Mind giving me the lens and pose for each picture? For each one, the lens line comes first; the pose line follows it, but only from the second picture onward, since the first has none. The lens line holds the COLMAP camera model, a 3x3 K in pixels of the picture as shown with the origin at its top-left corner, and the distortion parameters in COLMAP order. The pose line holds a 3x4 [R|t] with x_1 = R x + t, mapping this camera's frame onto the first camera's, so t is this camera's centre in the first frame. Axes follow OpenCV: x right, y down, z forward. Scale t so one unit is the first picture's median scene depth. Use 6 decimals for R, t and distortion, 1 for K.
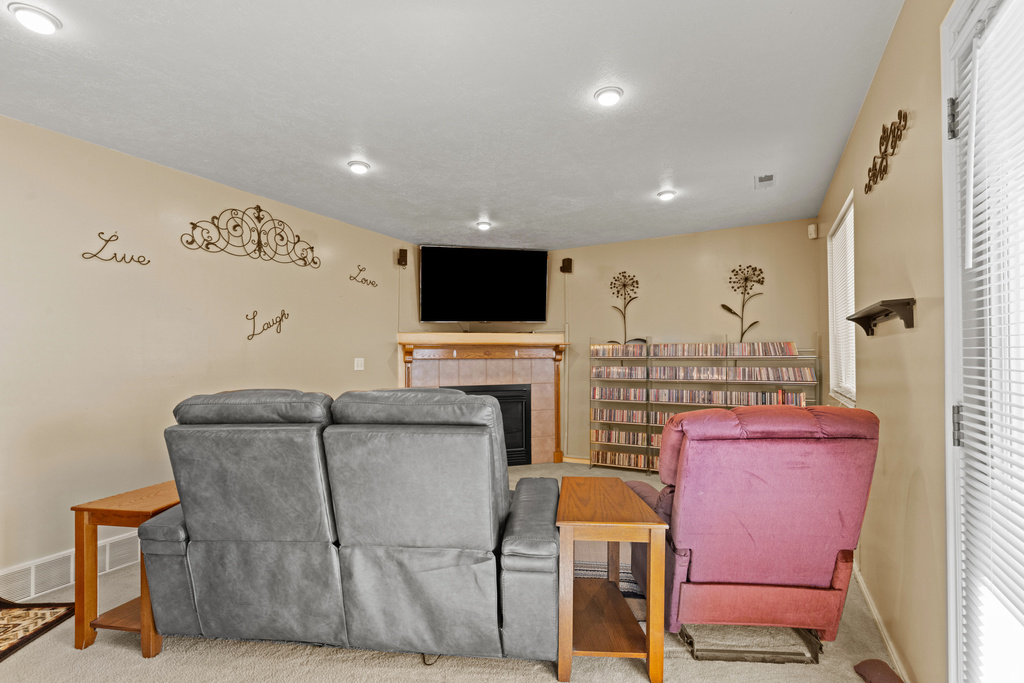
lens RADIAL K [[456.1, 0, 514.3], [0, 456.1, 352.2], [0, 0, 1]] dist [0.001436, 0.000307]
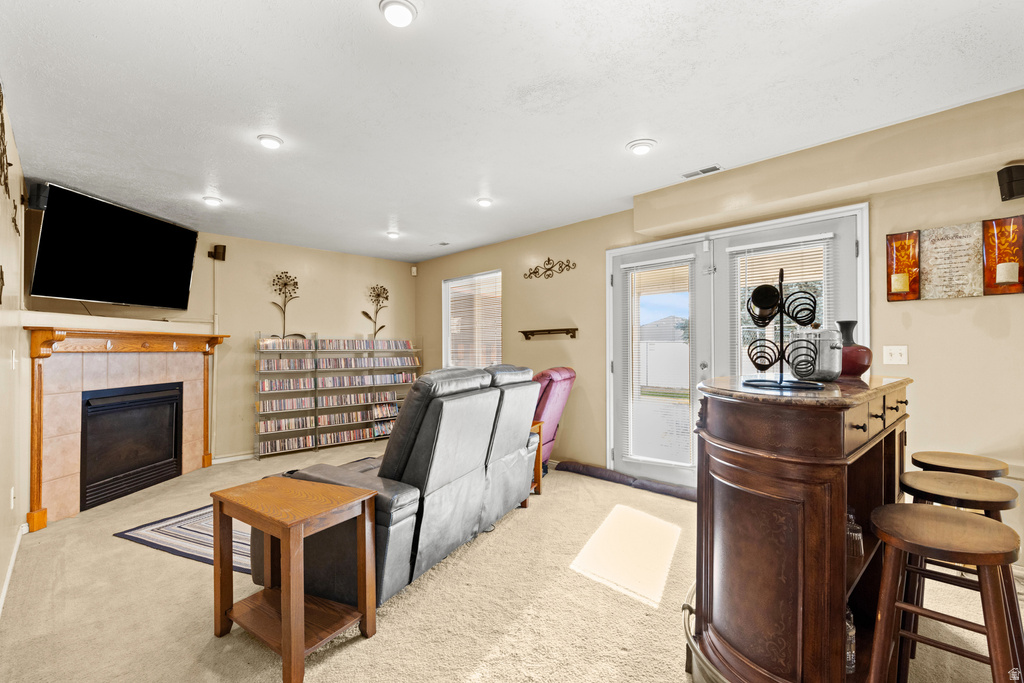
lens RADIAL K [[456.1, 0, 516.8], [0, 456.1, 344.3], [0, 0, 1]] dist [0.001436, 0.000307]
pose [[0.314532, 0.015729, 0.949117, -0.721193], [-0.005115, 0.999876, -0.014875, 0.010909], [-0.949233, -0.000176, 0.314573, 0.160158]]
